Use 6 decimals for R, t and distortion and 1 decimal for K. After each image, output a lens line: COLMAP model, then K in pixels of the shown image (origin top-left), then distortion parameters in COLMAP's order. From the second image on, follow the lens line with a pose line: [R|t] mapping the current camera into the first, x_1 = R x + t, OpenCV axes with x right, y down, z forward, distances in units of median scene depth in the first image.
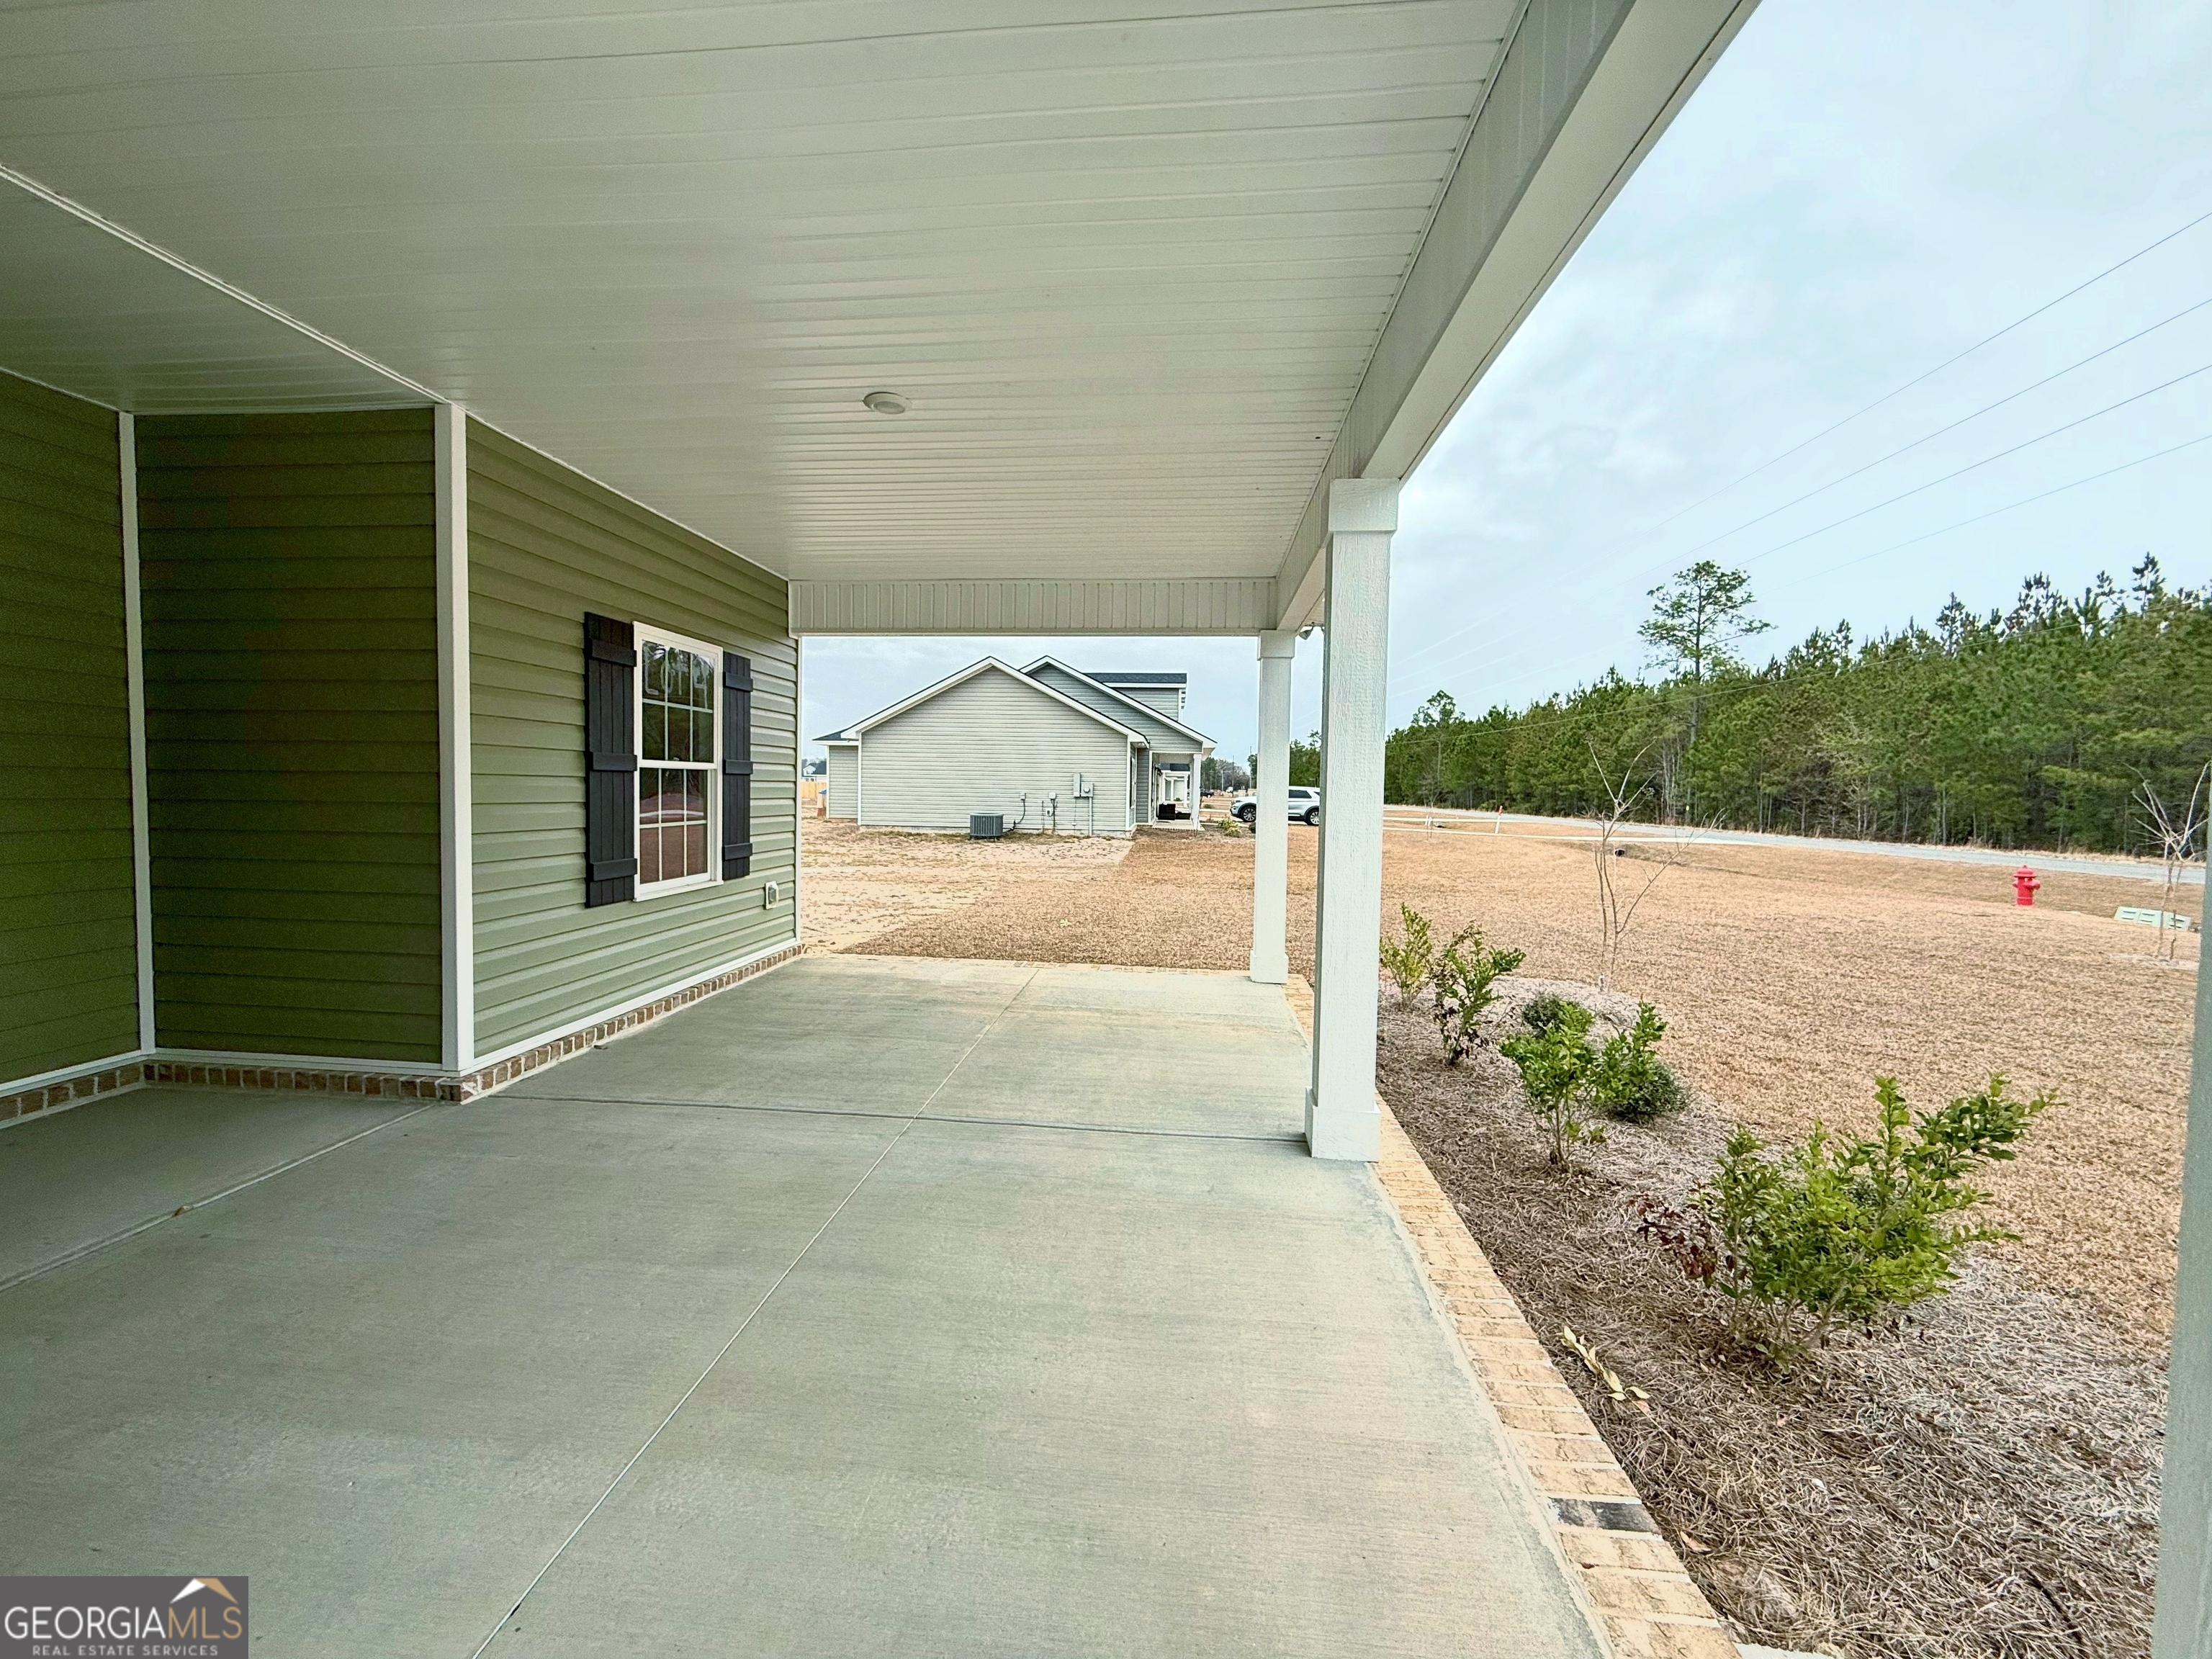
lens RADIAL K [[881.0, 0, 1098.6], [0, 881.0, 828.0], [0, 0, 1]] dist [0.000183, 0.000046]
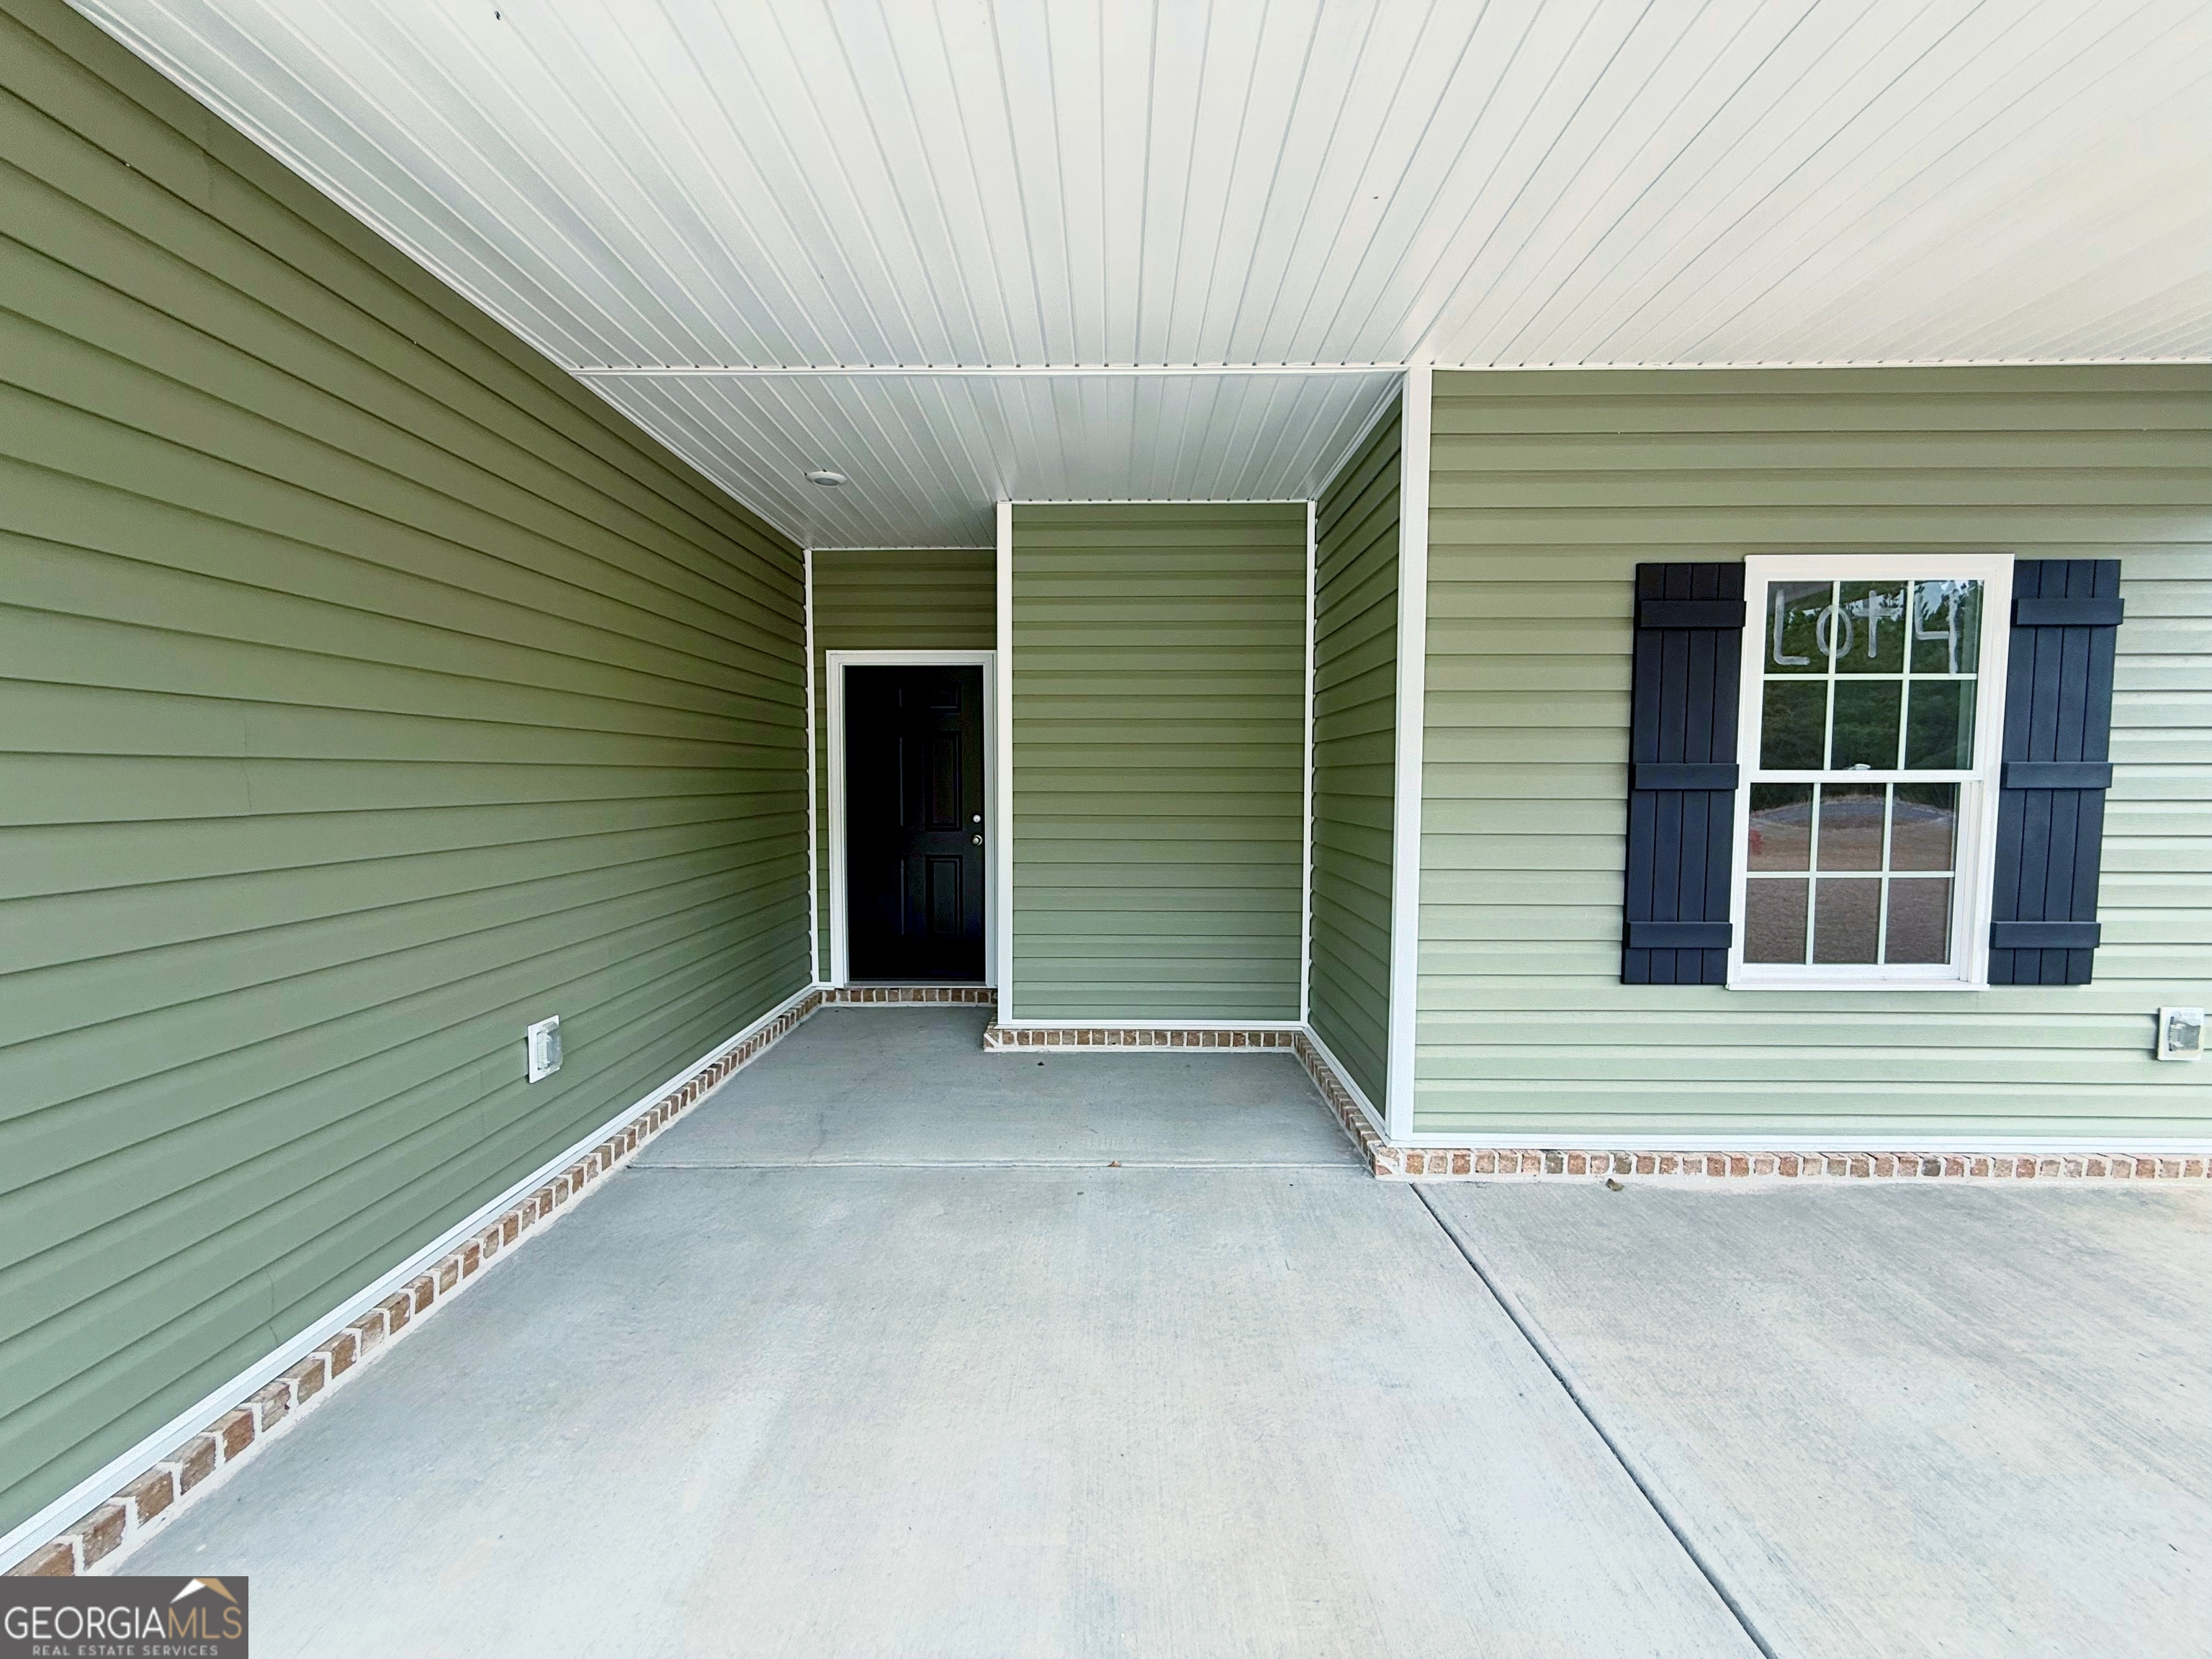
lens RADIAL K [[881.0, 0, 1098.6], [0, 881.0, 828.0], [0, 0, 1]] dist [0.000183, 0.000046]
pose [[0.082529, 0.038816, -0.995832, 0.085075], [-0.043982, 0.998410, 0.035271, -0.040325], [0.995618, 0.040888, 0.084105, 0.507314]]
